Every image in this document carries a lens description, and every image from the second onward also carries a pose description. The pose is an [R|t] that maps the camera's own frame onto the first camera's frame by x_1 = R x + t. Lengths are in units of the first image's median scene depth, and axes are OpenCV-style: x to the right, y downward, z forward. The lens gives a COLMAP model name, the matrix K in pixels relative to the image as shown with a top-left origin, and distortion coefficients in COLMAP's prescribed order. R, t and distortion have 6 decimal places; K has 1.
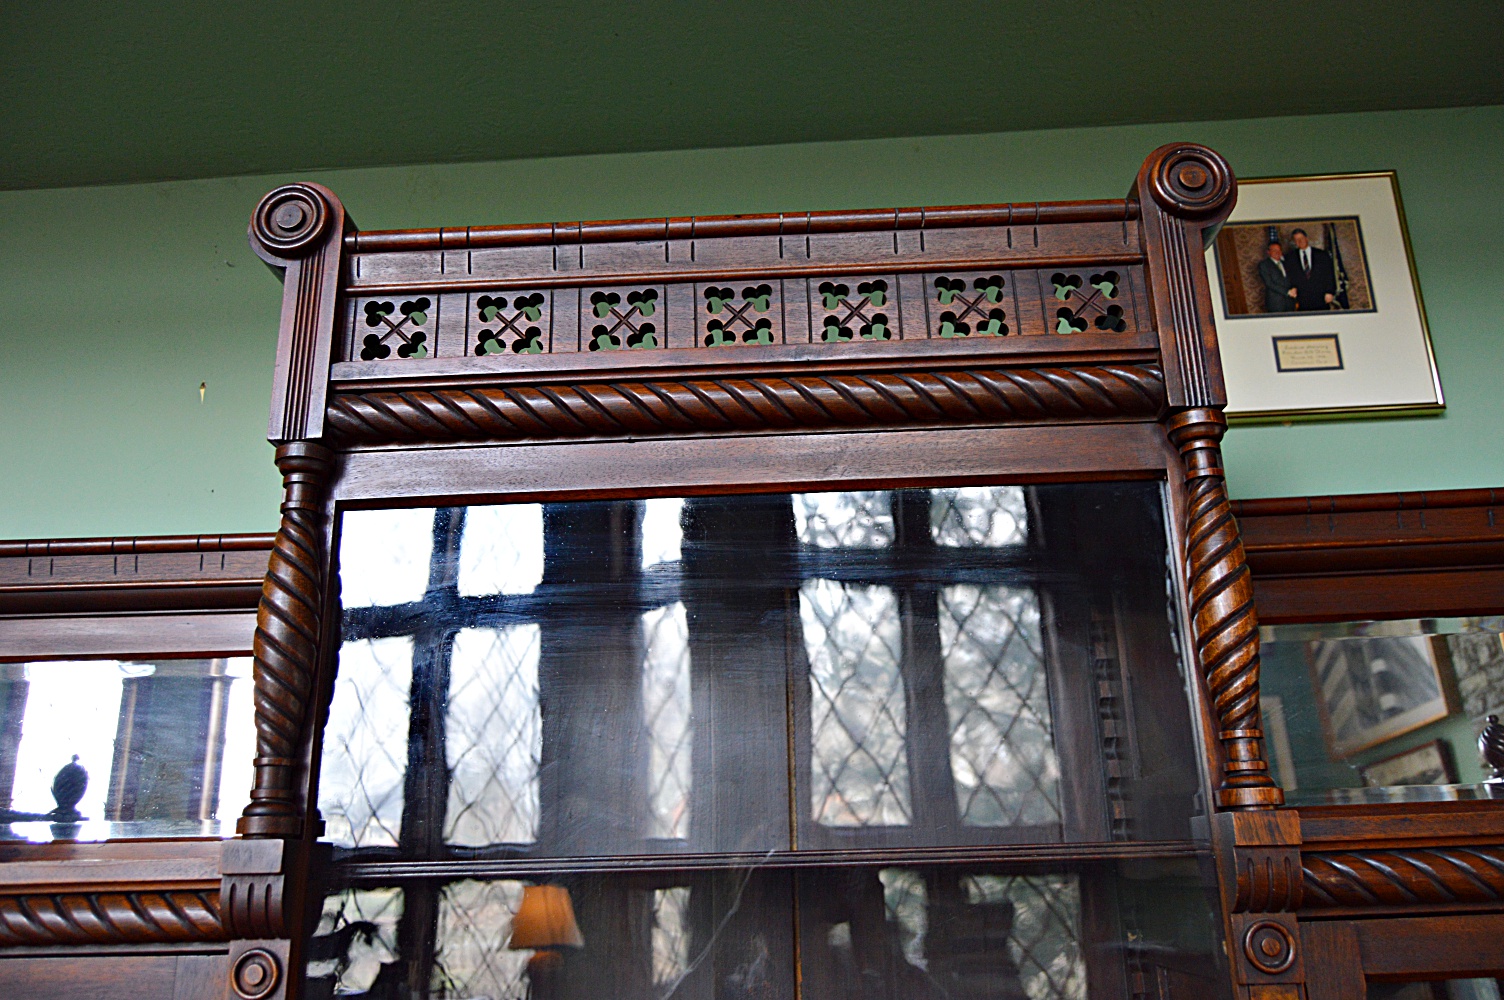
lens RADIAL K [[1183.6, 0, 752.0], [0, 1183.6, 500.0], [0, 0, 1]] dist [-0.015237, 0.009328]
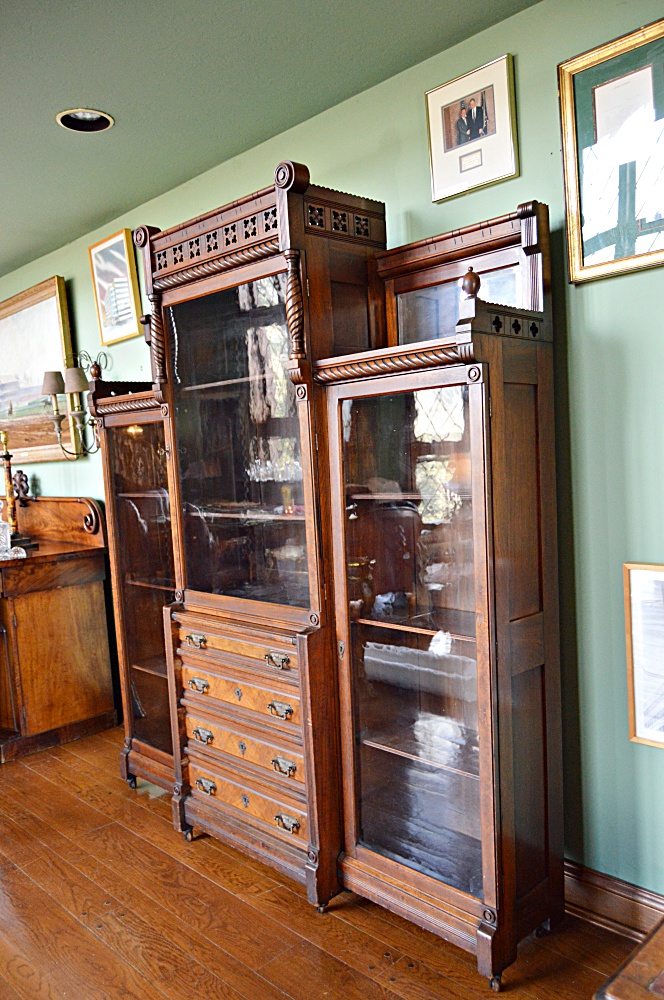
lens RADIAL K [[786.9, 0, 348.6], [0, 786.9, 511.6], [0, 0, 1]] dist [-0.015237, 0.009328]
pose [[0.732554, 0.042361, -0.679389, 1.546719], [0.244023, 0.915384, 0.320195, -0.046284], [0.635466, -0.400347, 0.660231, -0.556250]]
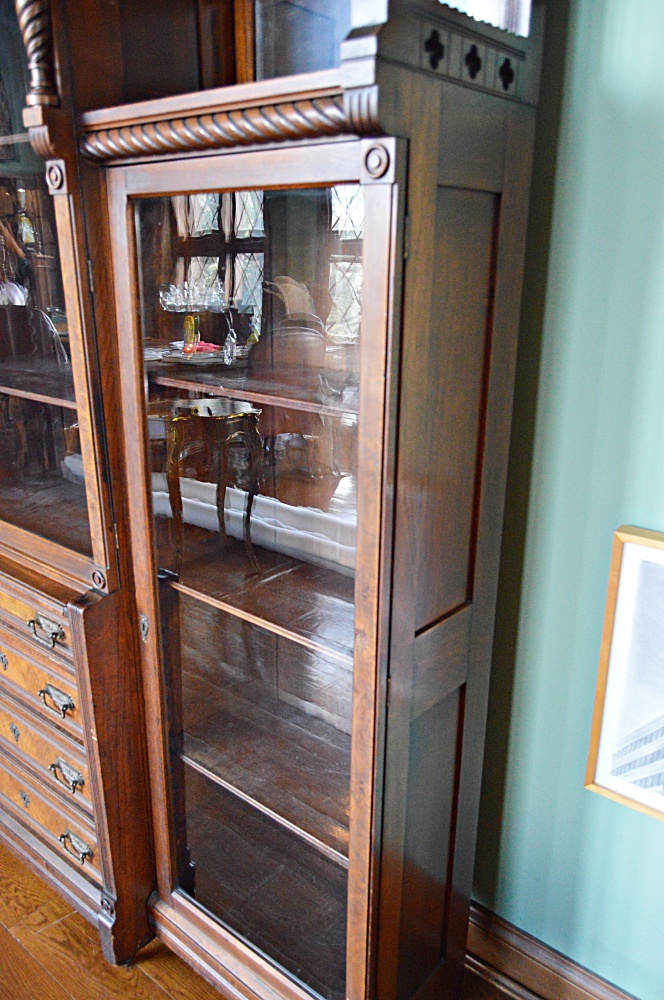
lens RADIAL K [[786.9, 0, 348.6], [0, 786.9, 511.6], [0, 0, 1]] dist [-0.015237, 0.009328]
pose [[0.795263, 0.227592, -0.561924, 1.150752], [0.162506, 0.812923, 0.559239, 0.104627], [0.584080, -0.536058, 0.609503, 0.059600]]
